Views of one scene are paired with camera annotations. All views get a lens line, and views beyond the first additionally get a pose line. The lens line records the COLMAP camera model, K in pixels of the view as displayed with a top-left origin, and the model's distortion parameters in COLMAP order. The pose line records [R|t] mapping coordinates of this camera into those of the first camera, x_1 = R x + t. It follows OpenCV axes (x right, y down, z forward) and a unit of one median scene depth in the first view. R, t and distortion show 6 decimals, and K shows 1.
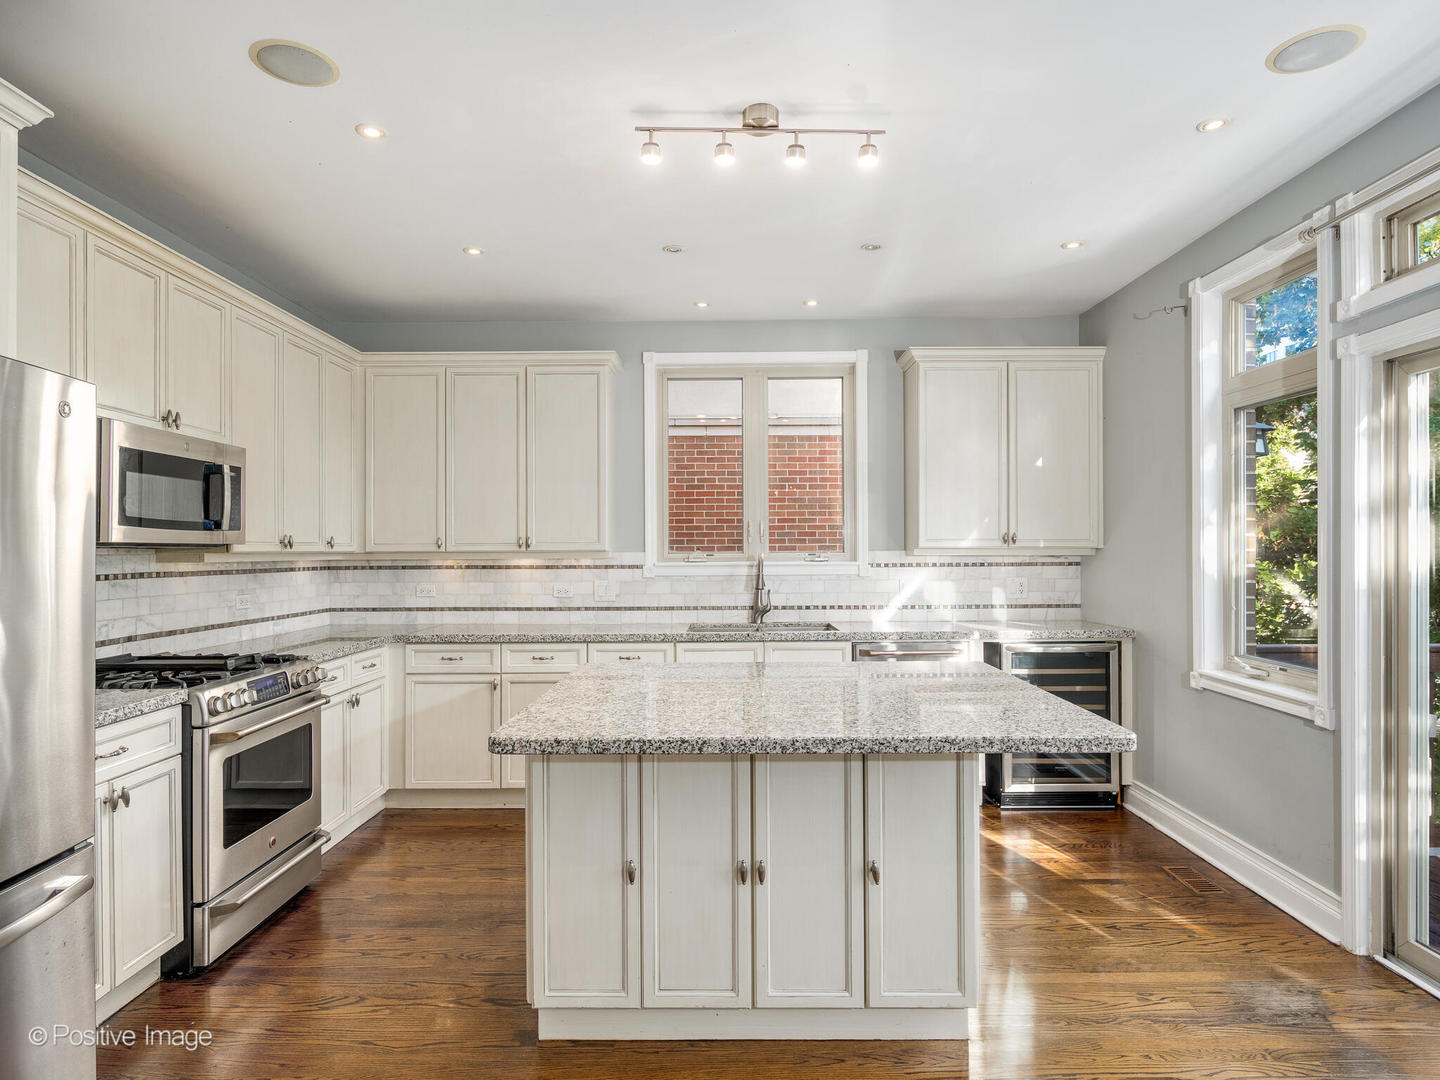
lens RADIAL K [[828.1, 0, 722.3], [0, 828.1, 548.2], [0, 0, 1]] dist [-0.003521, 0.000077]
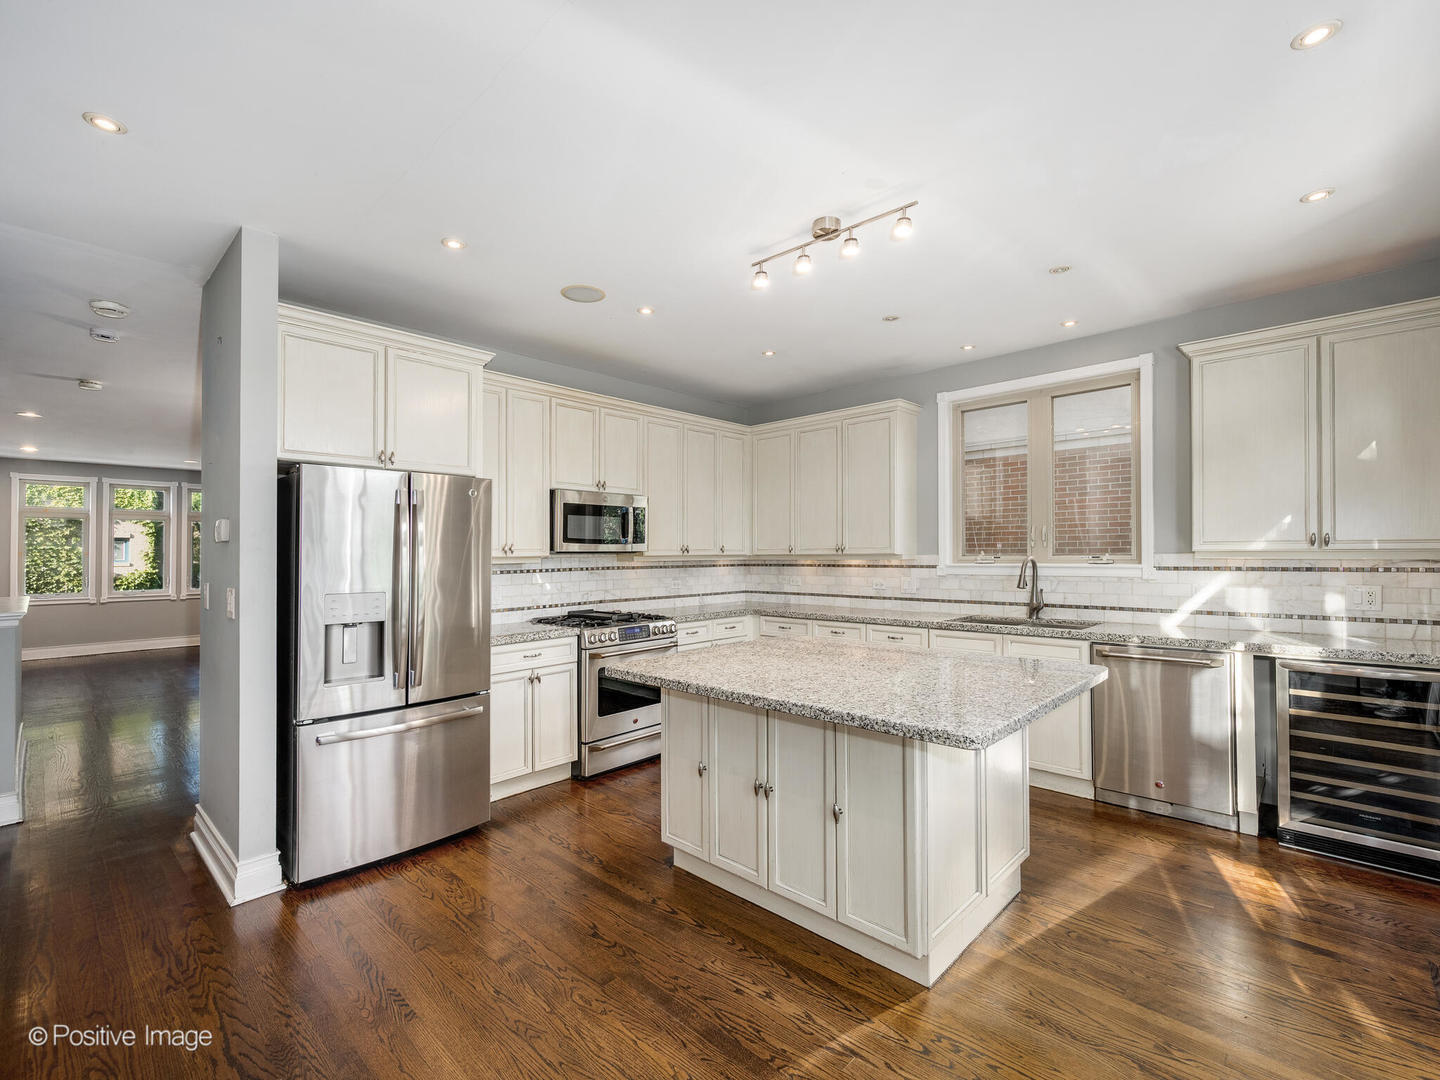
lens RADIAL K [[655.2, 0, 733.6], [0, 655.2, 542.0], [0, 0, 1]] dist [-0.001609, 0.000534]
pose [[0.728452, -0.012980, -0.684974, 0.396701], [0.005620, 0.999900, -0.012970, -0.004209], [0.685074, 0.005598, 0.728452, 0.087875]]
